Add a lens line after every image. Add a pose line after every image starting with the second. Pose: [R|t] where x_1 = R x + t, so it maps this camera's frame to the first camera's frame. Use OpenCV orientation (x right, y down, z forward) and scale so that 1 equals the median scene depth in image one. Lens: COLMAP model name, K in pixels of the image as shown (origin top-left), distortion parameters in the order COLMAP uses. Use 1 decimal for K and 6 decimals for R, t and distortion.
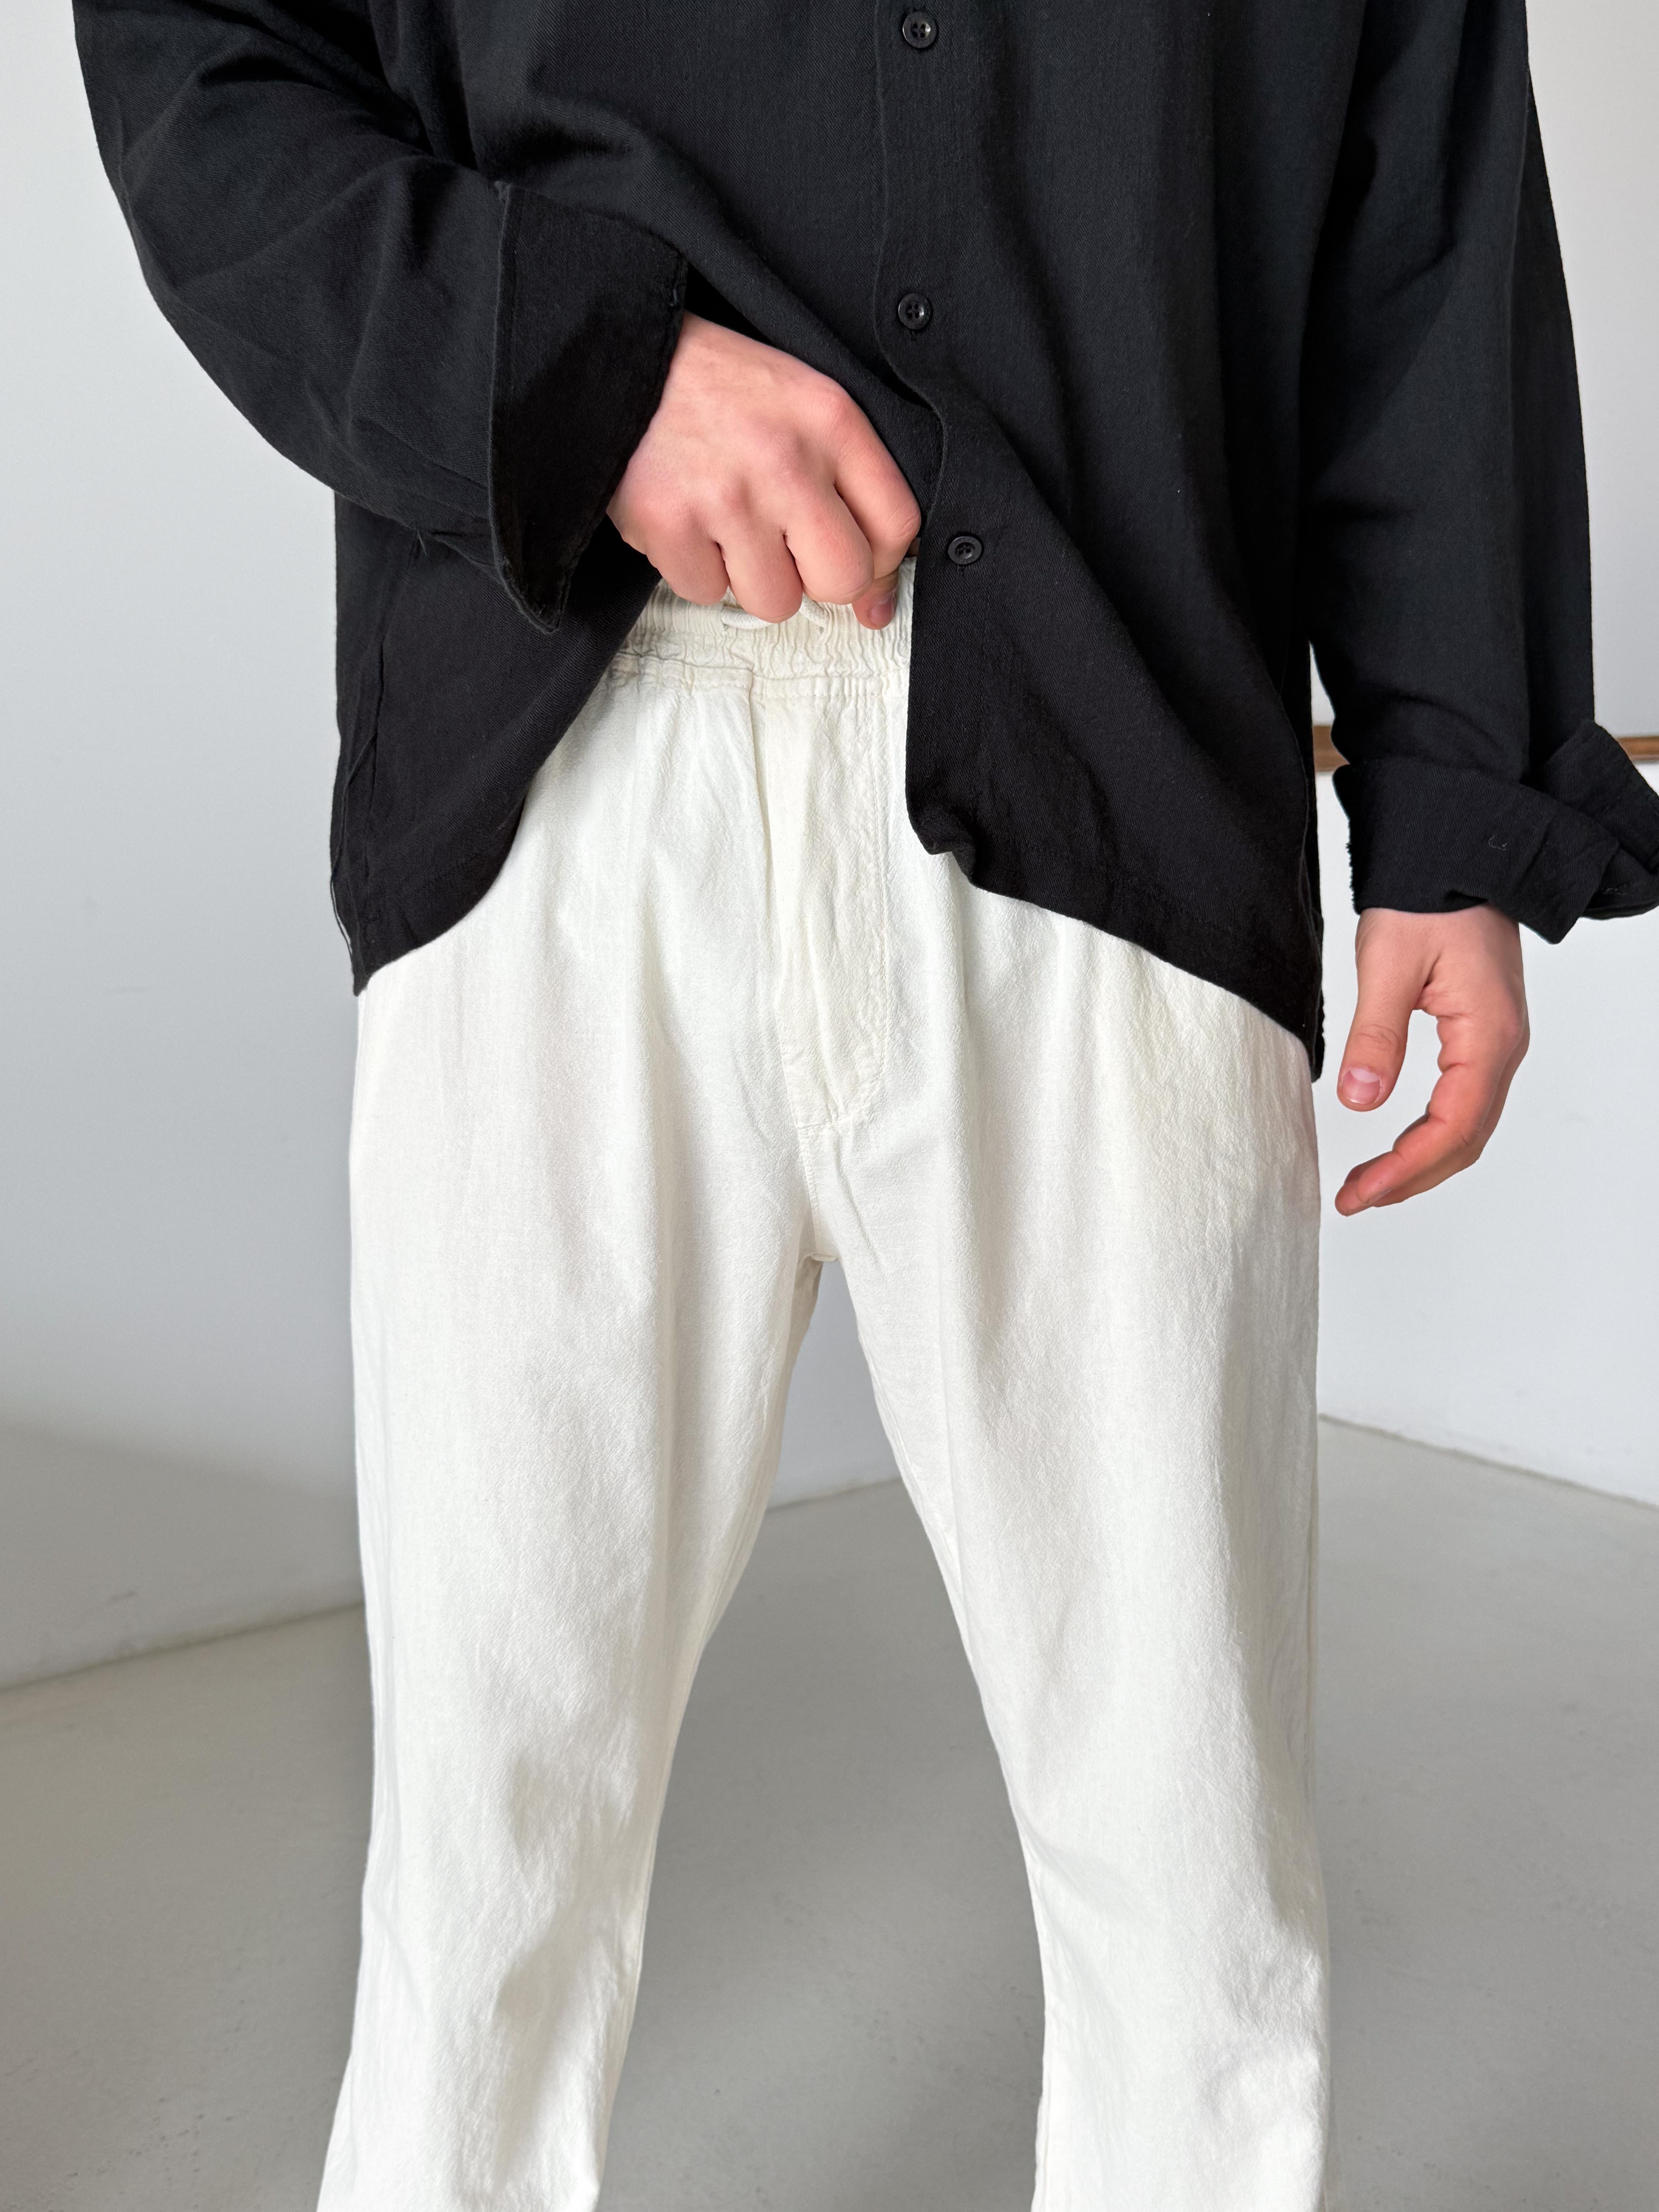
lens RADIAL K [[2243.7, 0, 833.1], [0, 2243.7, 1084.0], [0, 0, 1]] dist [0.107135, -0.240662]
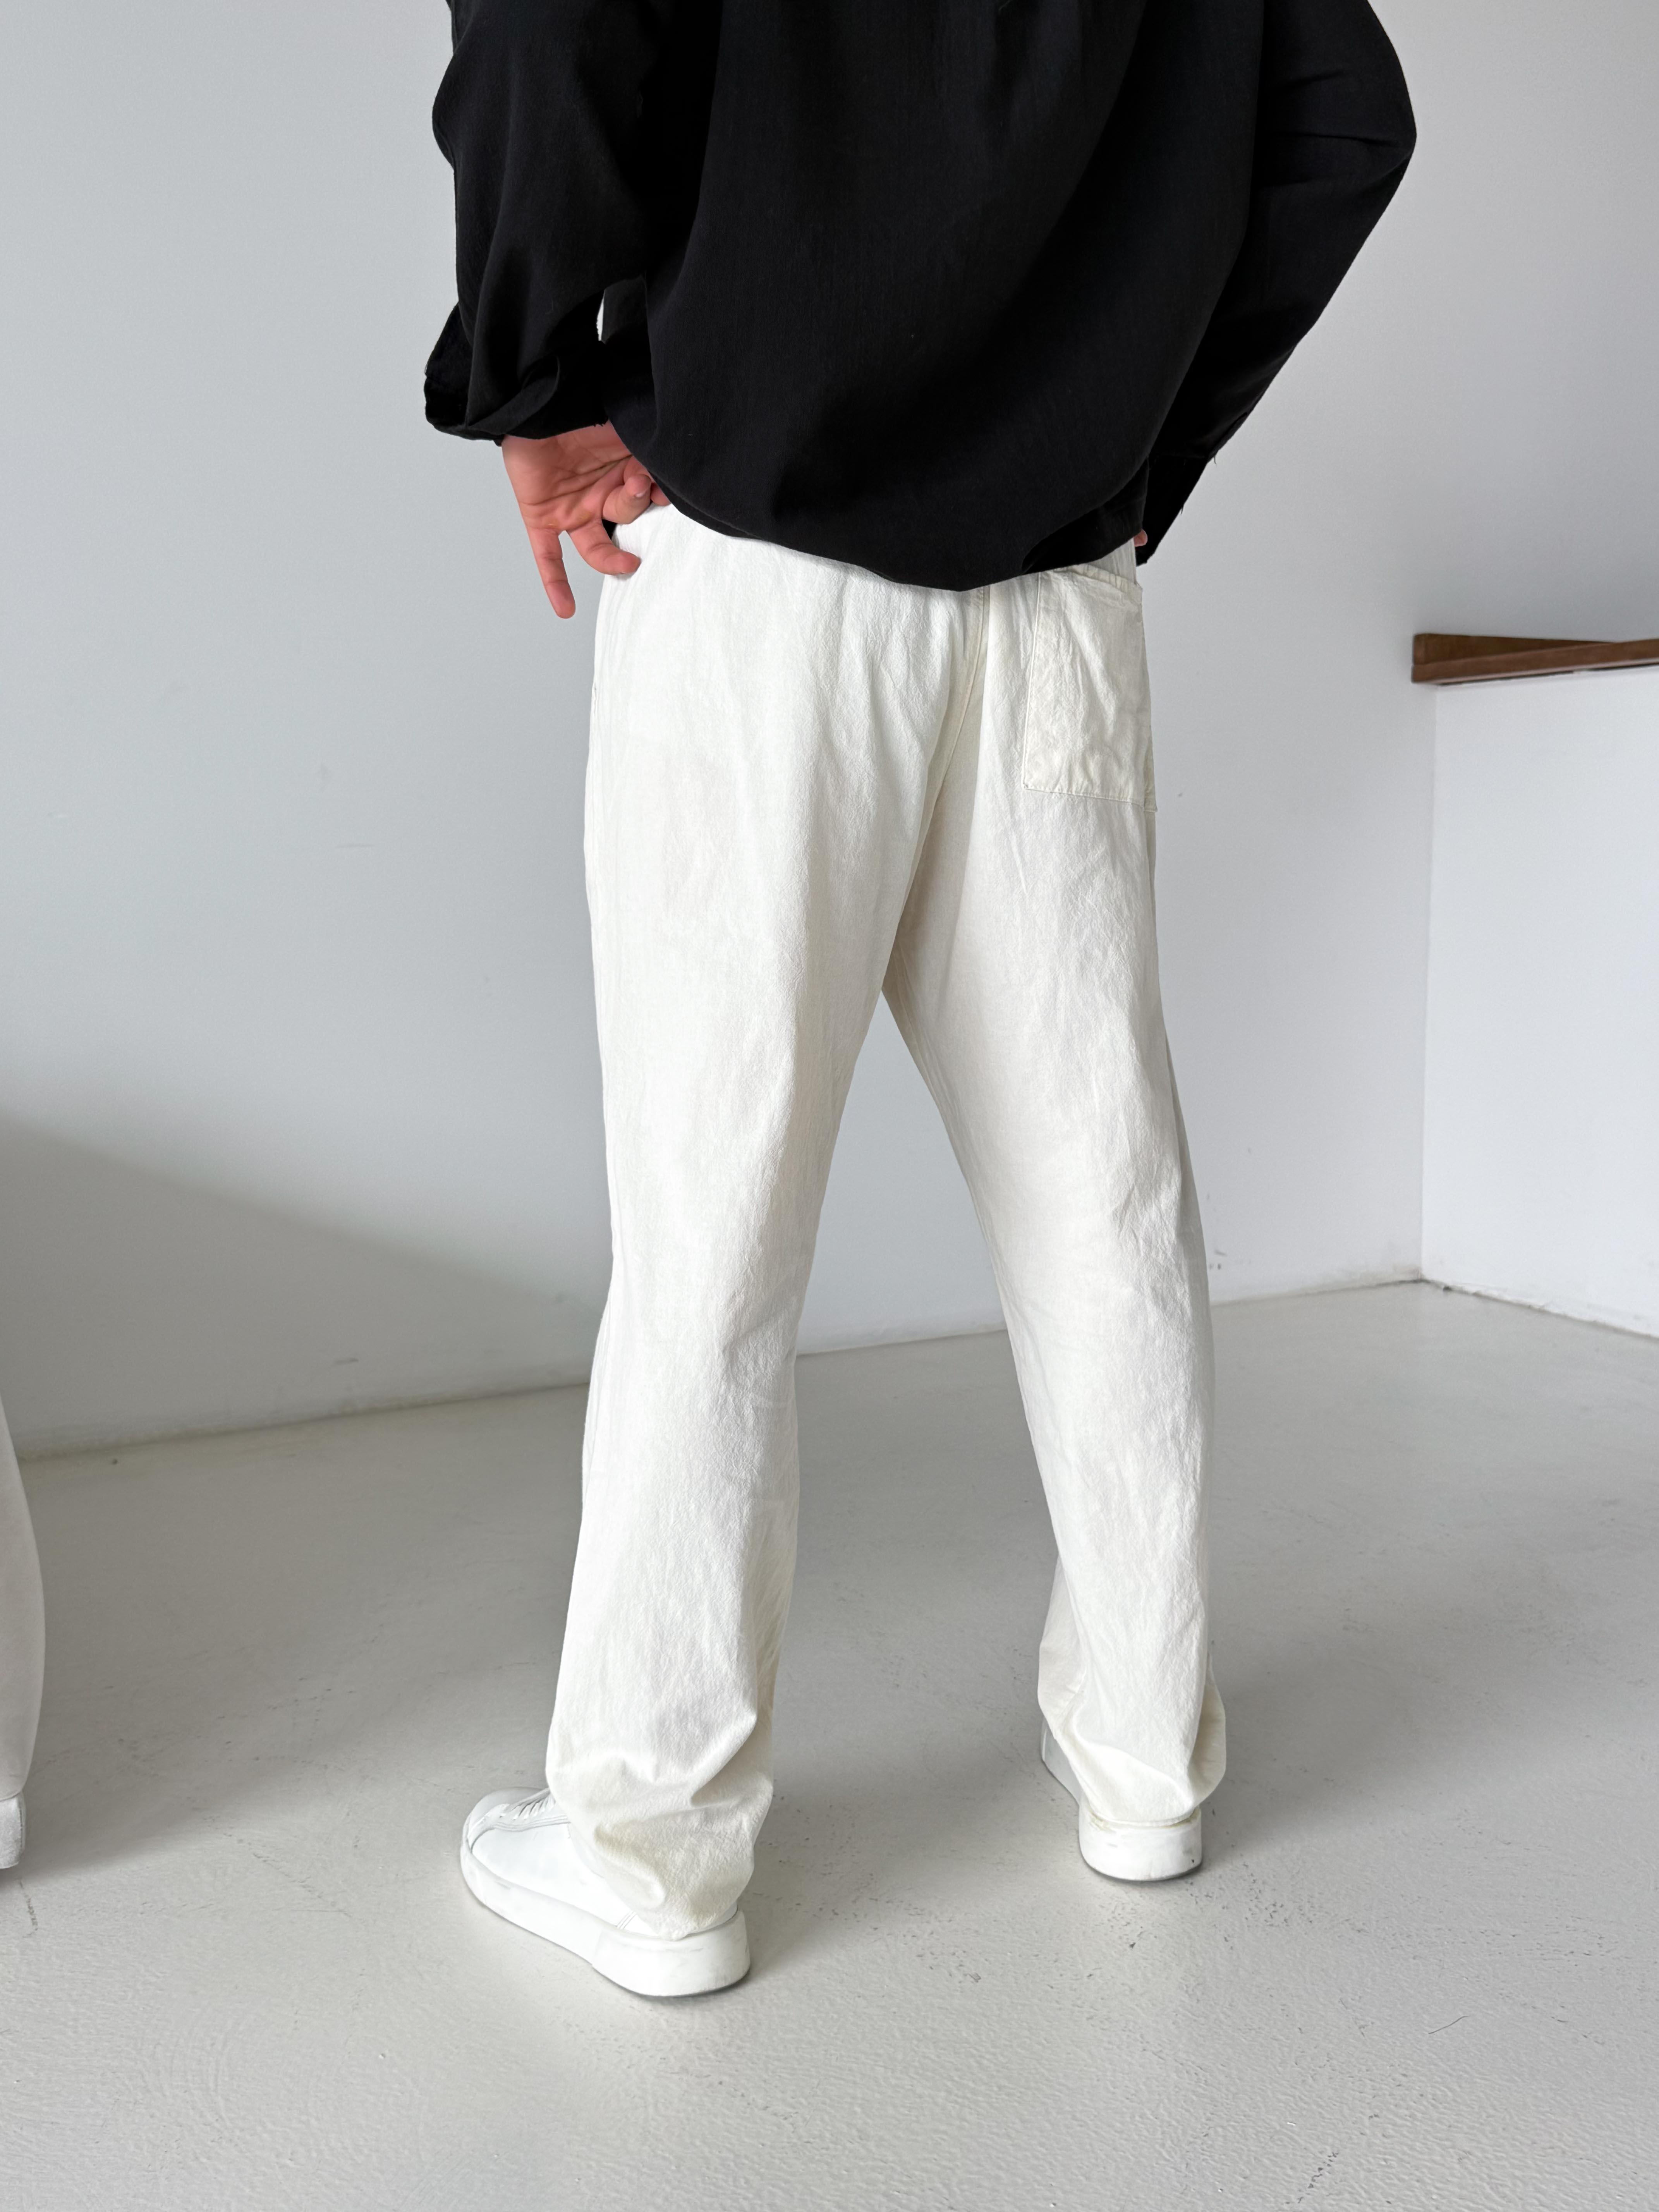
lens RADIAL K [[2232.6, 0, 840.4], [0, 2232.6, 1070.9], [0, 0, 1]] dist [0.100233, -0.188485]
pose [[0.988151, 0.014351, -0.152813, 0.118055], [-0.015559, 0.999856, -0.006711, 0.078574], [0.152695, 0.009009, 0.988232, -0.117549]]
